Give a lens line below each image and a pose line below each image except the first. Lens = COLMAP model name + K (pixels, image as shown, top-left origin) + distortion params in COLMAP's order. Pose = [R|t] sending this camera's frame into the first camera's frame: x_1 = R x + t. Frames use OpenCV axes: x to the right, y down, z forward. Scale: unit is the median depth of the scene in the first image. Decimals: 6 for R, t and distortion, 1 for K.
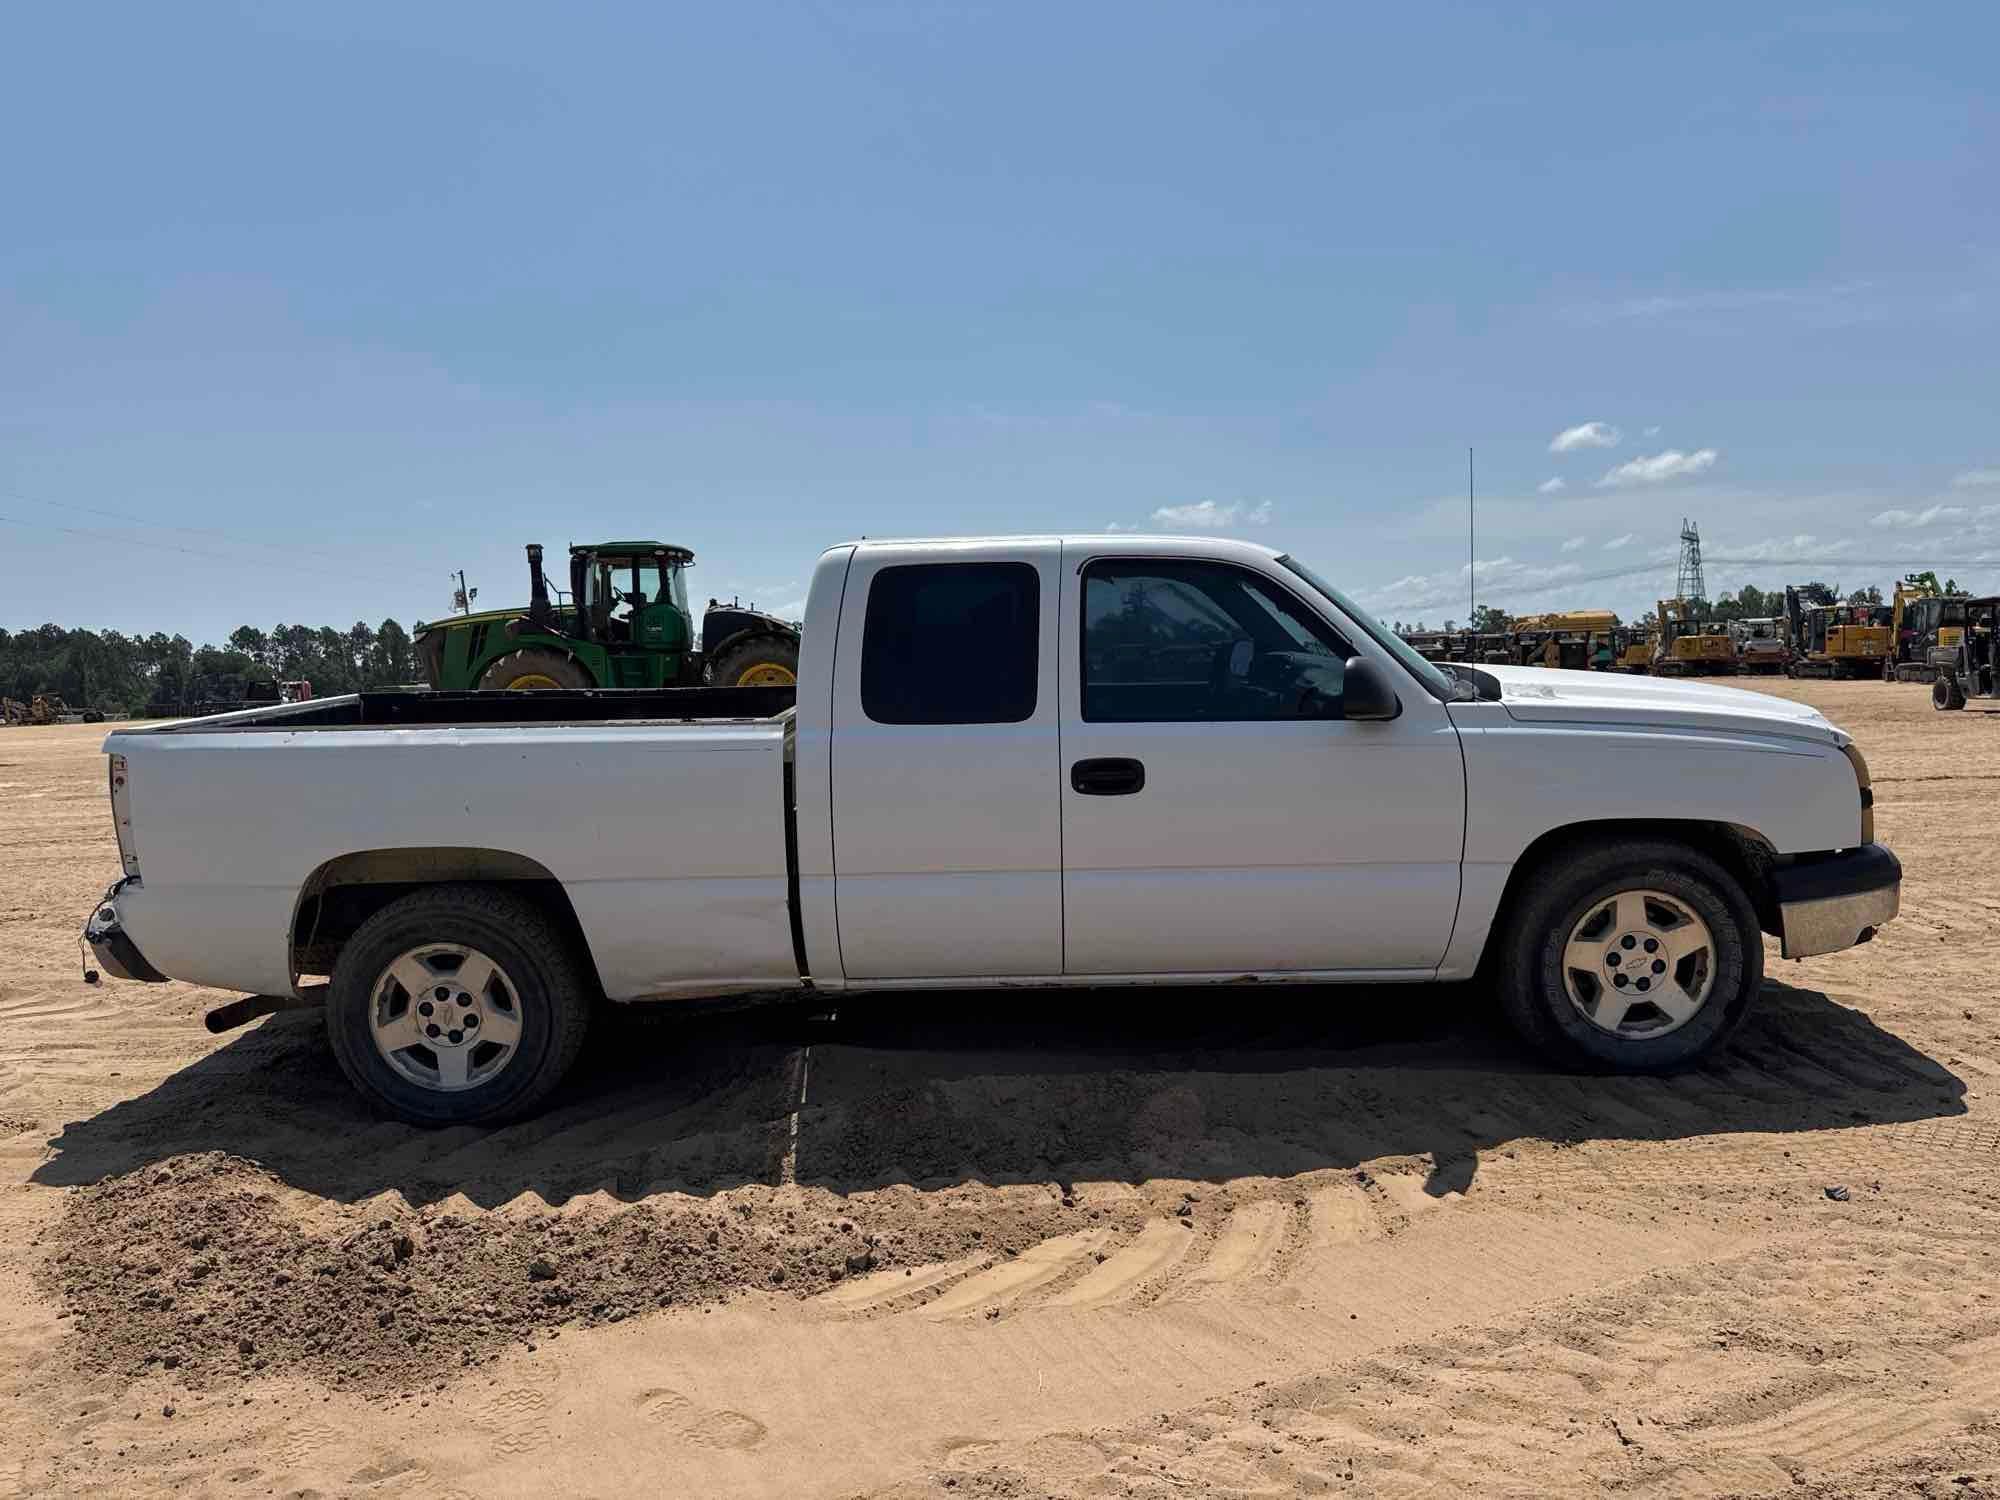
lens RADIAL K [[1403.1, 0, 1033.1], [0, 1403.1, 878.0], [0, 0, 1]] dist [0.039026, -0.044405]
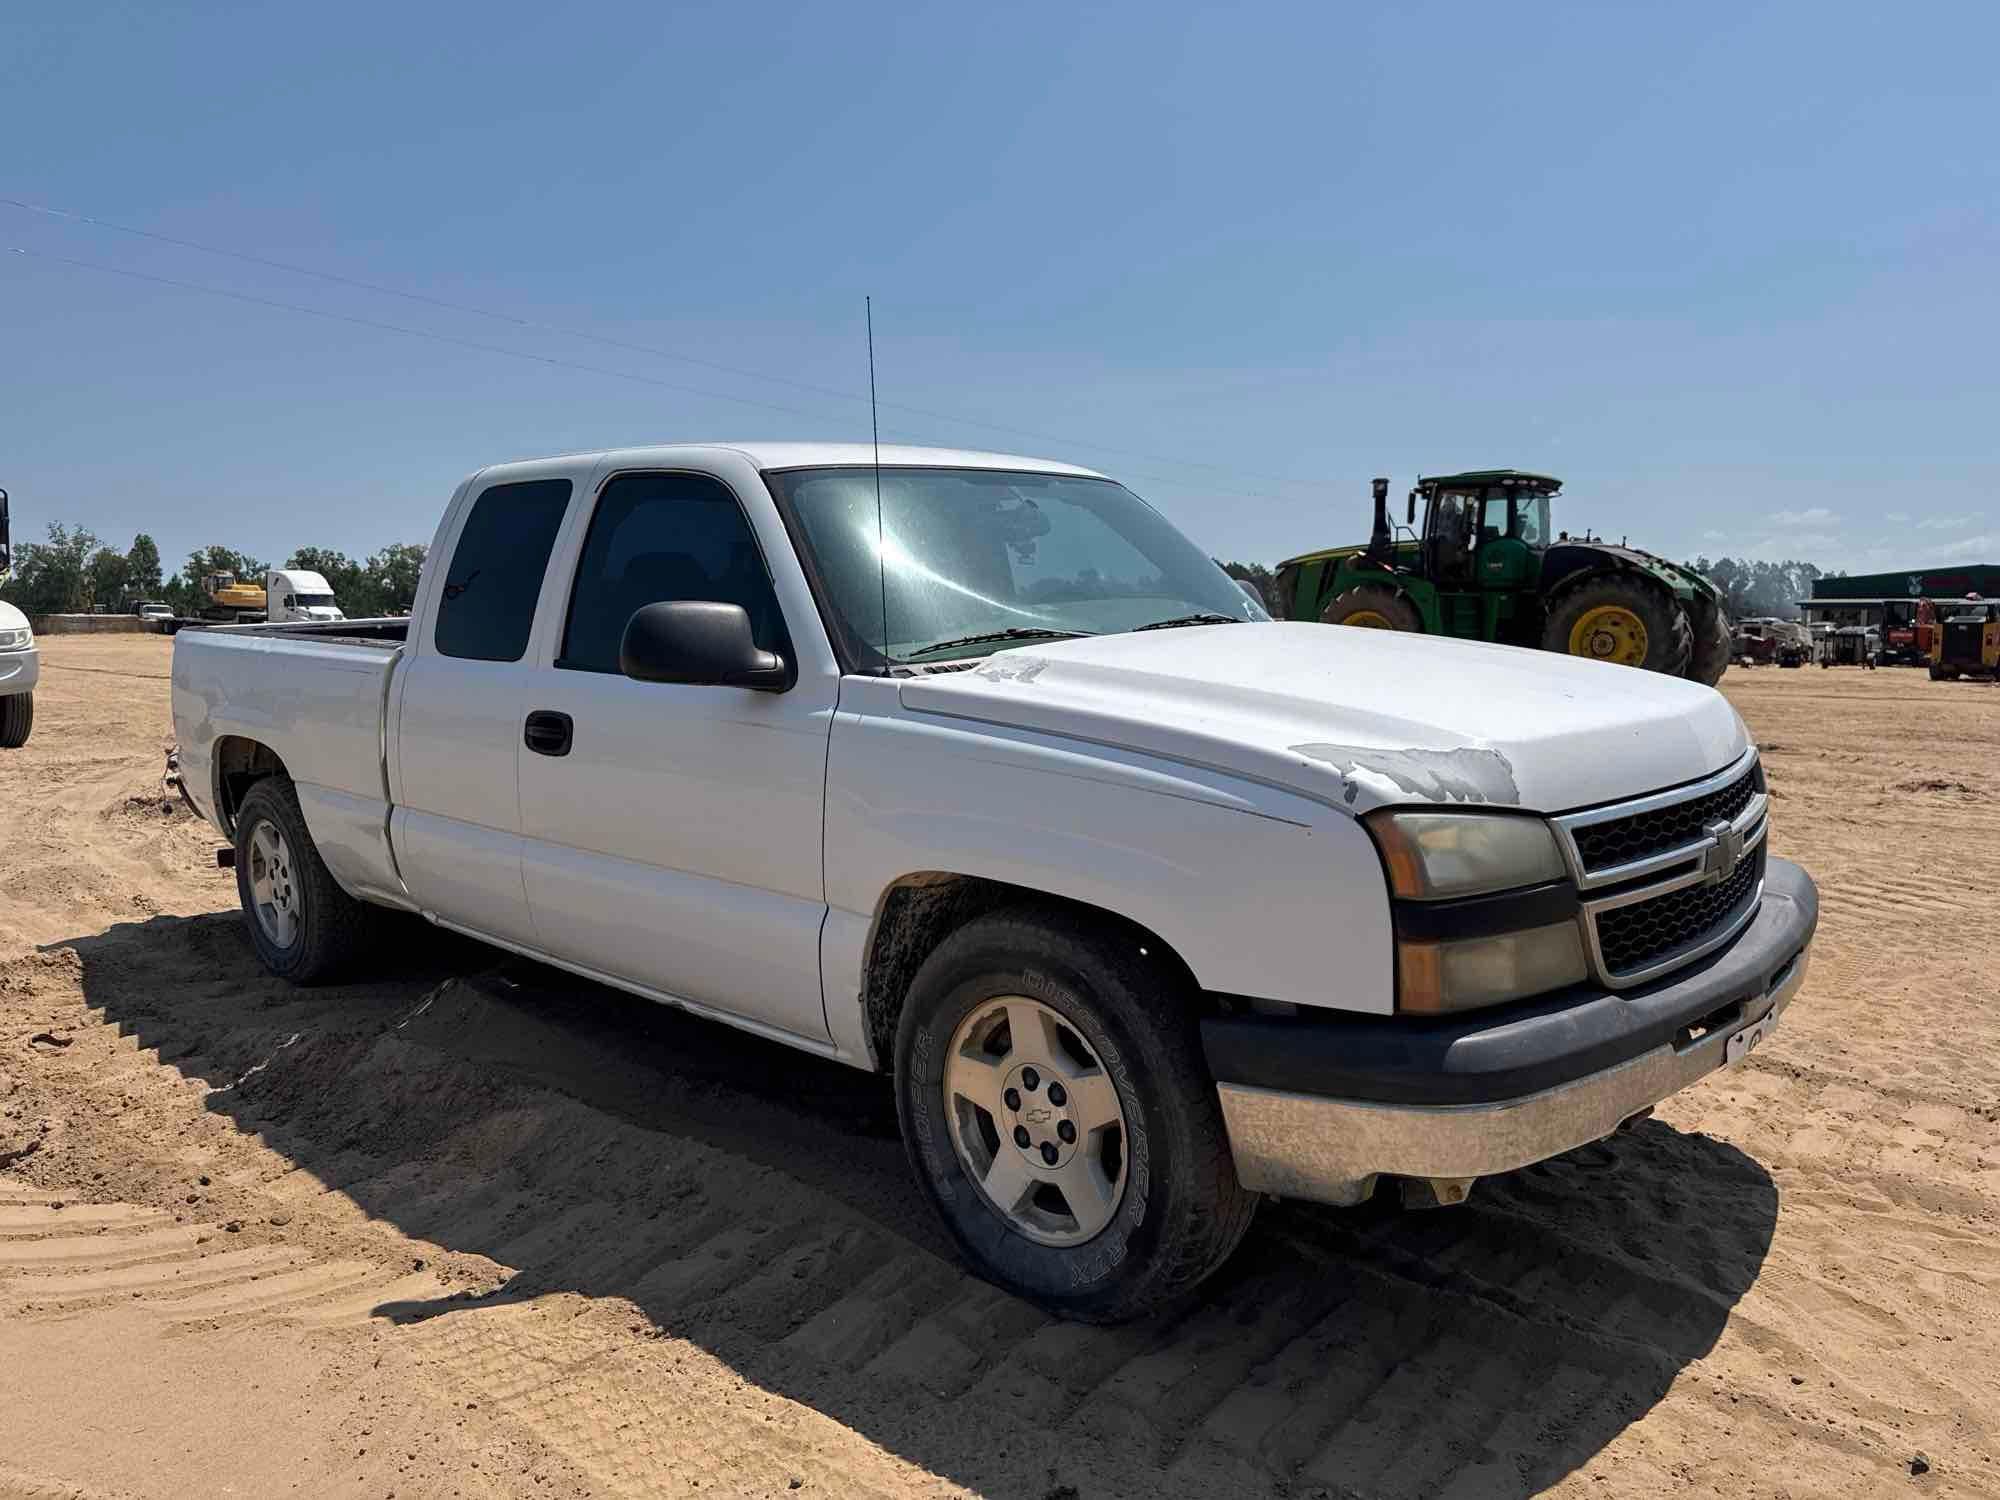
lens RADIAL K [[1403.1, 0, 958.2], [0, 1403.1, 839.4], [0, 0, 1]] dist [0.039026, -0.044405]
pose [[0.726479, 0.140621, -0.672647, 0.793822], [-0.129172, 0.989335, 0.067318, -0.094925], [0.674939, 0.037982, 0.736895, 0.519533]]
